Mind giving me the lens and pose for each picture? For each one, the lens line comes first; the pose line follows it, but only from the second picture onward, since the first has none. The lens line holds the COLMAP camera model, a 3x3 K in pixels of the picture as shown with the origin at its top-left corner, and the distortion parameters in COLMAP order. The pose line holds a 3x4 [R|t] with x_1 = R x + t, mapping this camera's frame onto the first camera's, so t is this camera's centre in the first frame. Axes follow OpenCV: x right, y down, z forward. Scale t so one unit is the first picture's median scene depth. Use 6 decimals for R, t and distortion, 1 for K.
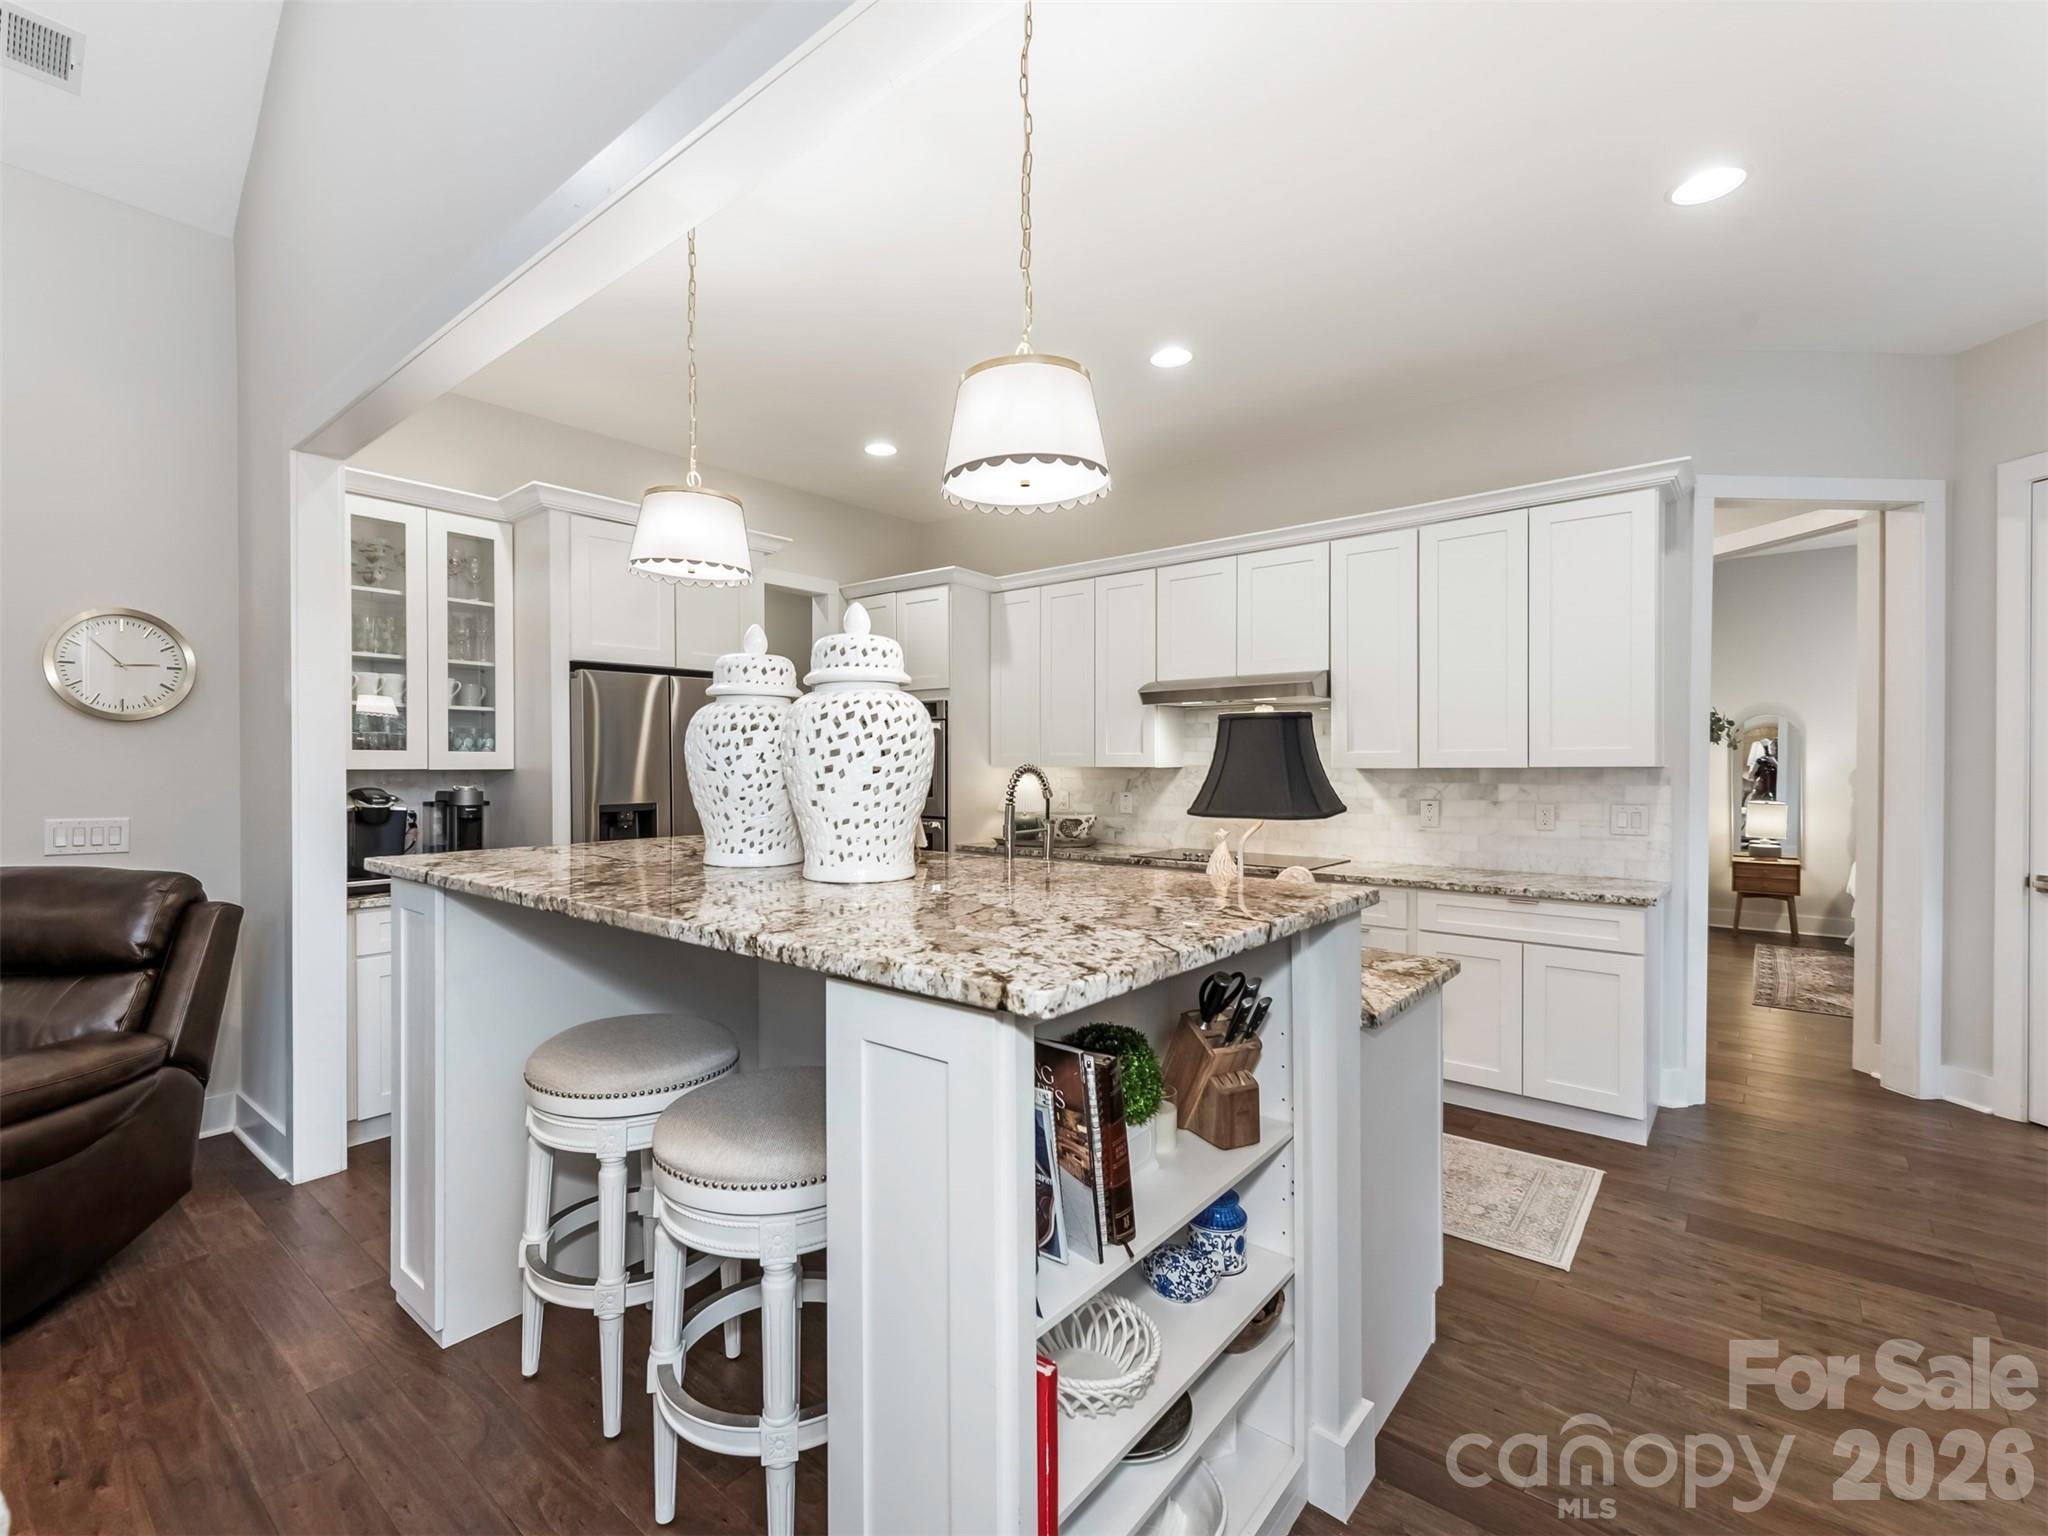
lens RADIAL K [[917.7, 0, 974.9], [0, 917.7, 770.1], [0, 0, 1]] dist [0.018159, -0.001637]
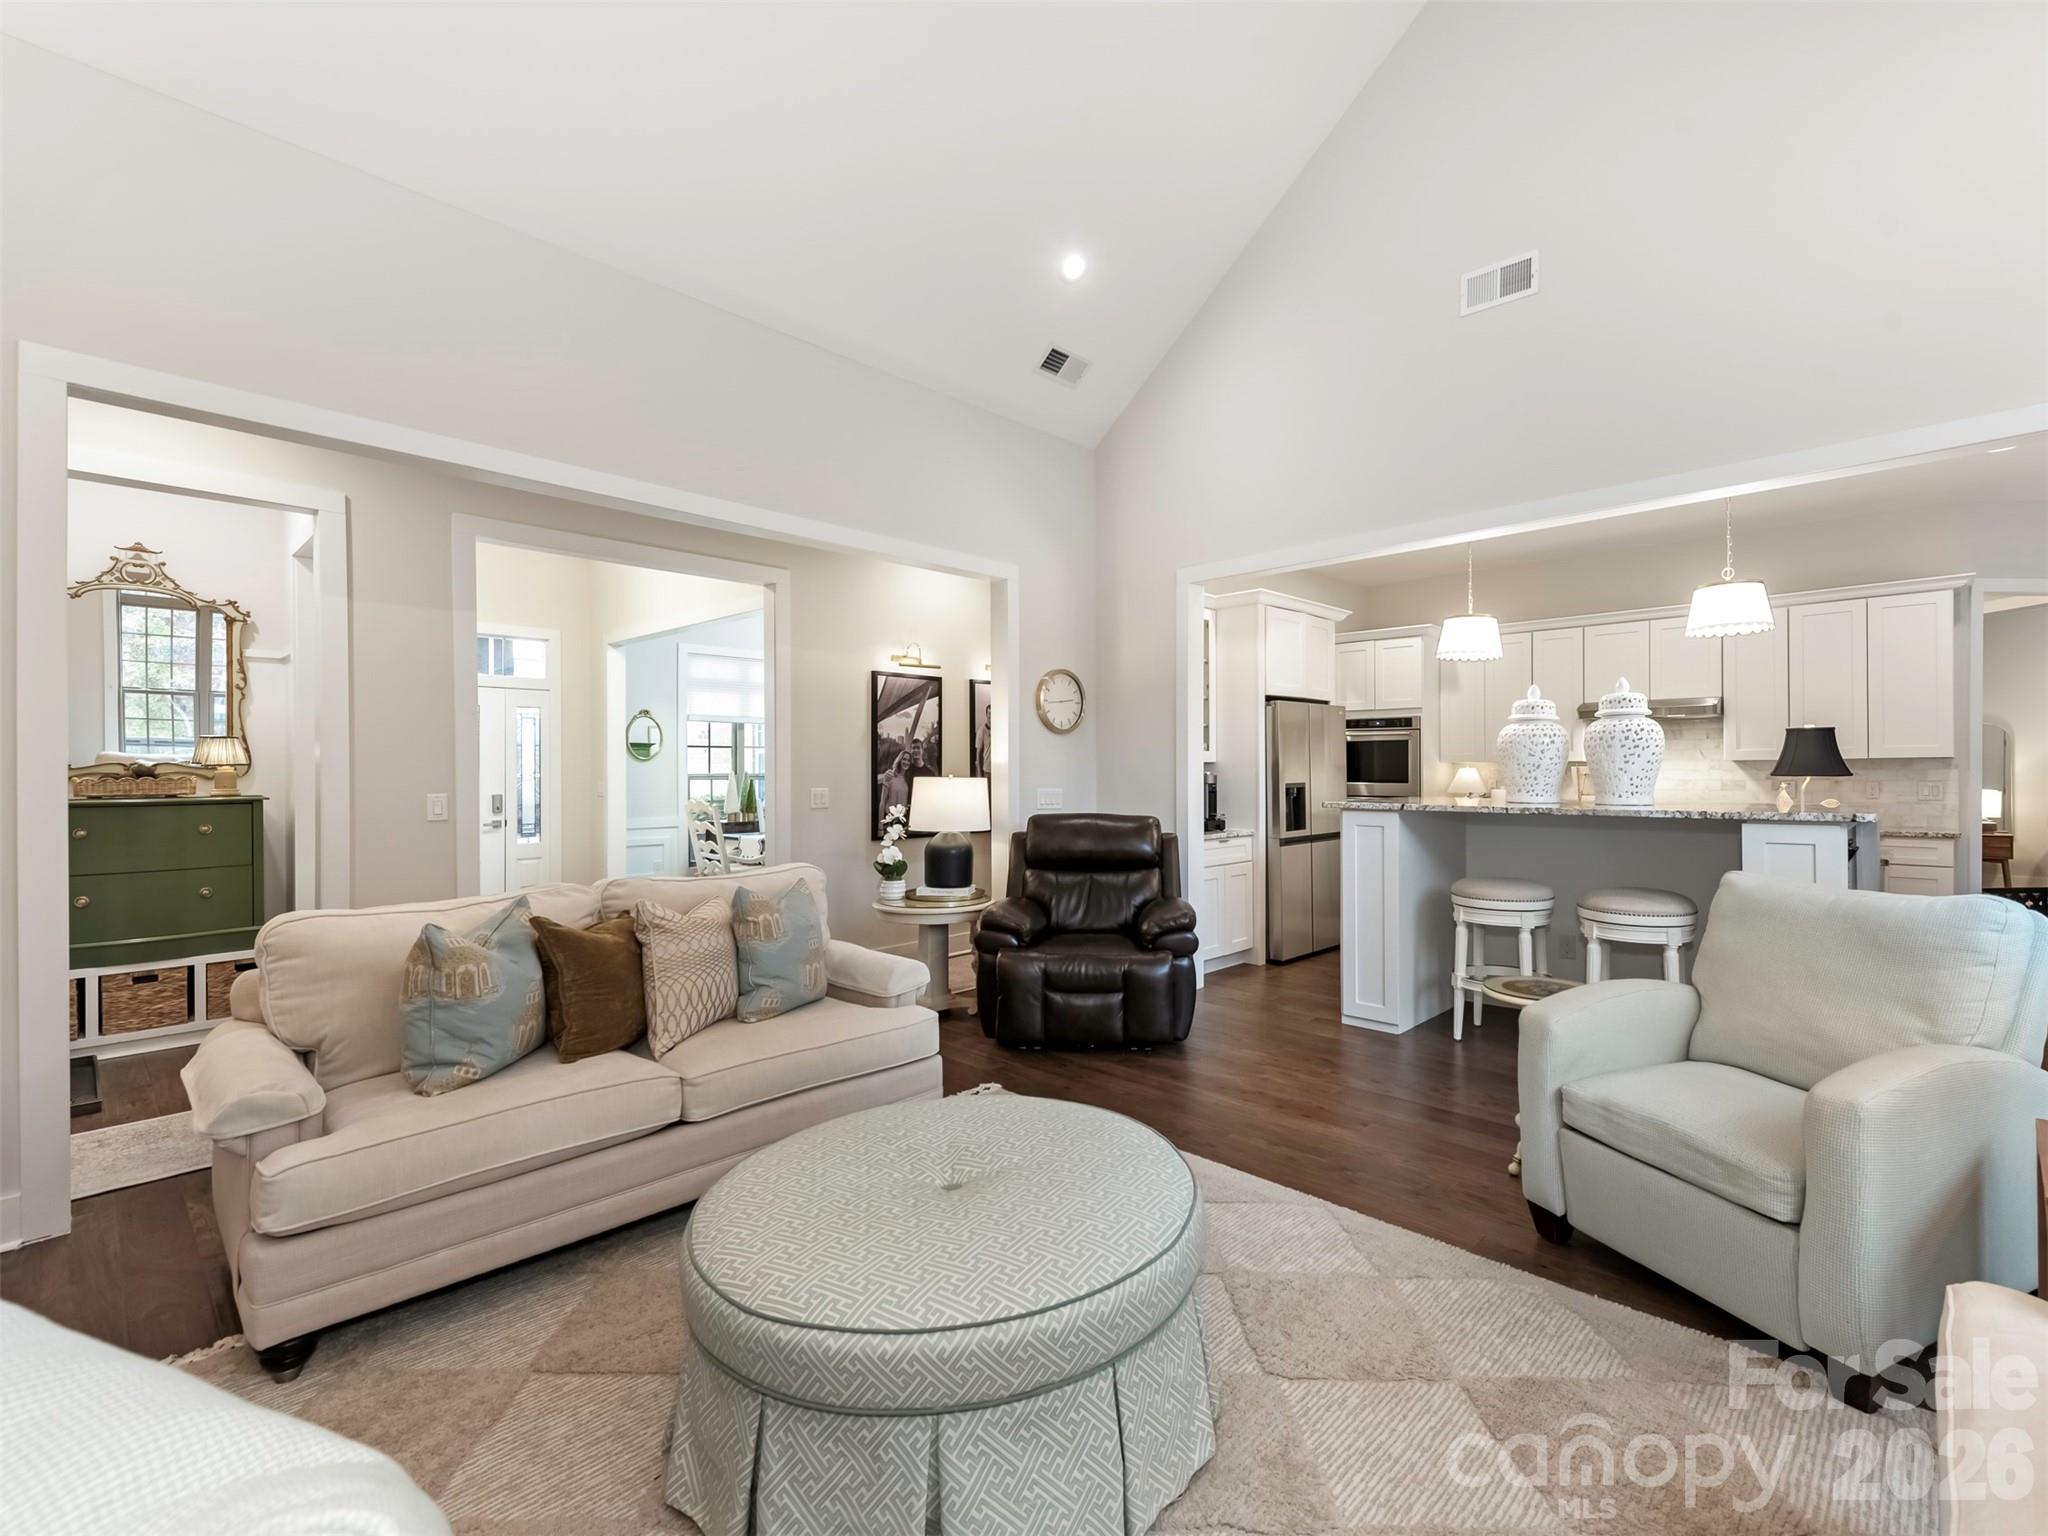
lens RADIAL K [[917.7, 0, 1124.3], [0, 917.7, 772.9], [0, 0, 1]] dist [0.018159, -0.001637]
pose [[0.999966, -0.003951, -0.007216, -0.680907], [0.003913, 0.999979, -0.005241, 0.025561], [0.007237, 0.005213, 0.999960, -0.622464]]
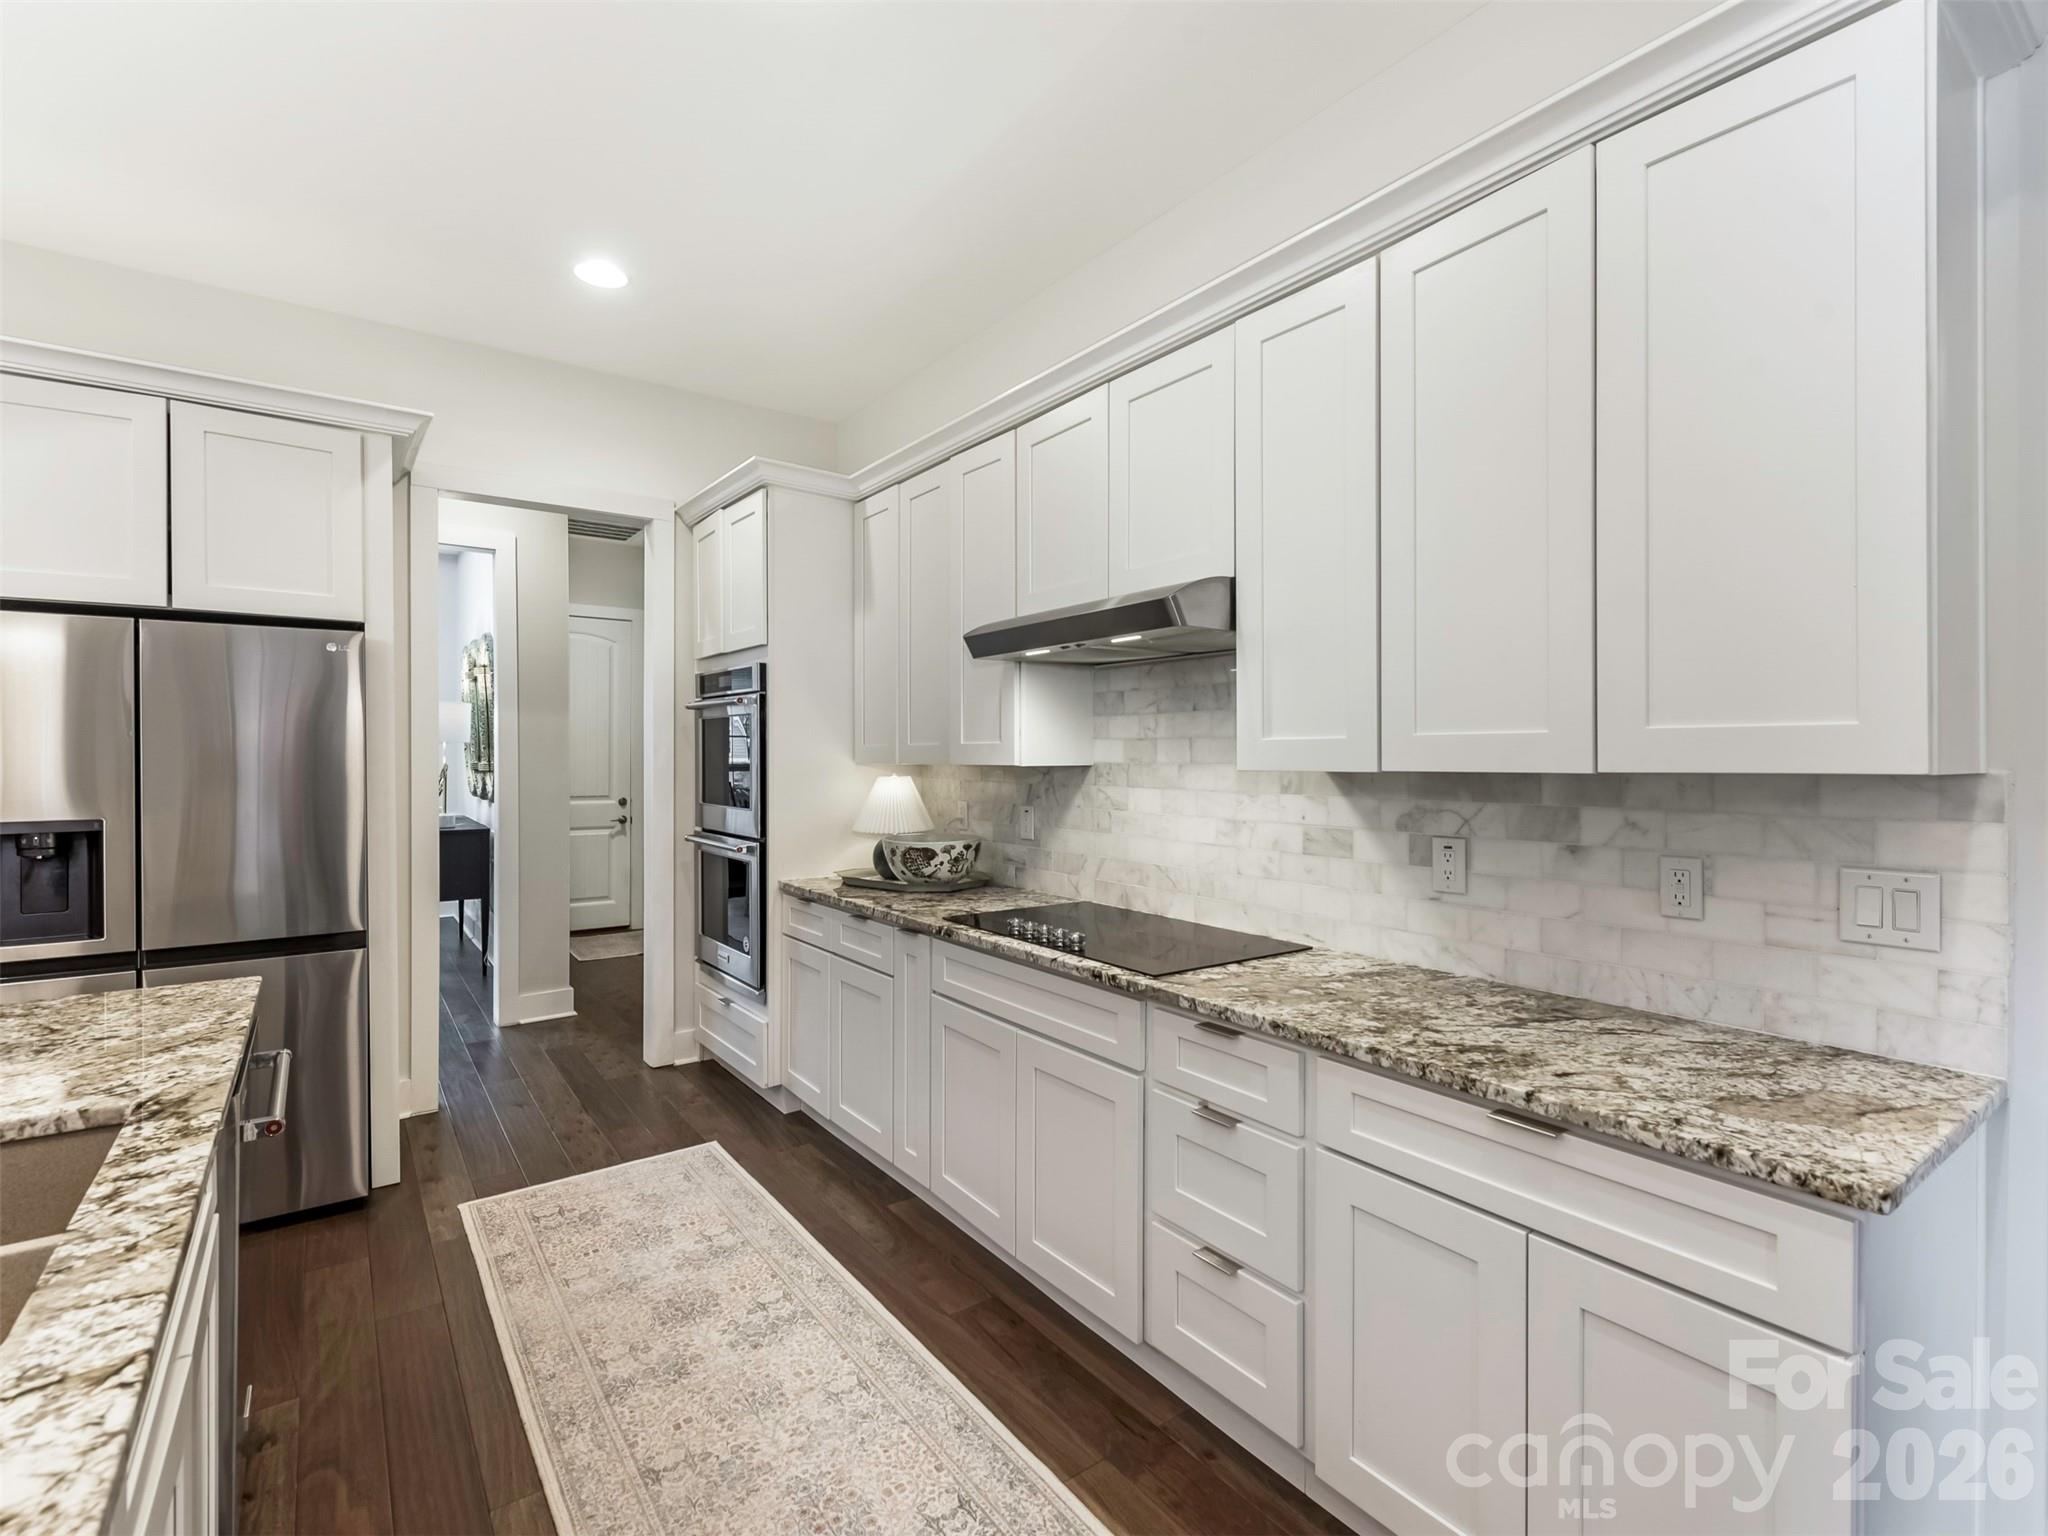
lens RADIAL K [[945.2, 0, 1047.6], [0, 945.2, 759.0], [0, 0, 1]] dist [0.018914, -0.007391]
pose [[0.975383, 0.003672, -0.220486, 0.450744], [-0.005264, 0.999964, -0.006635, -0.004951], [0.220454, 0.007632, 0.975368, 0.528570]]
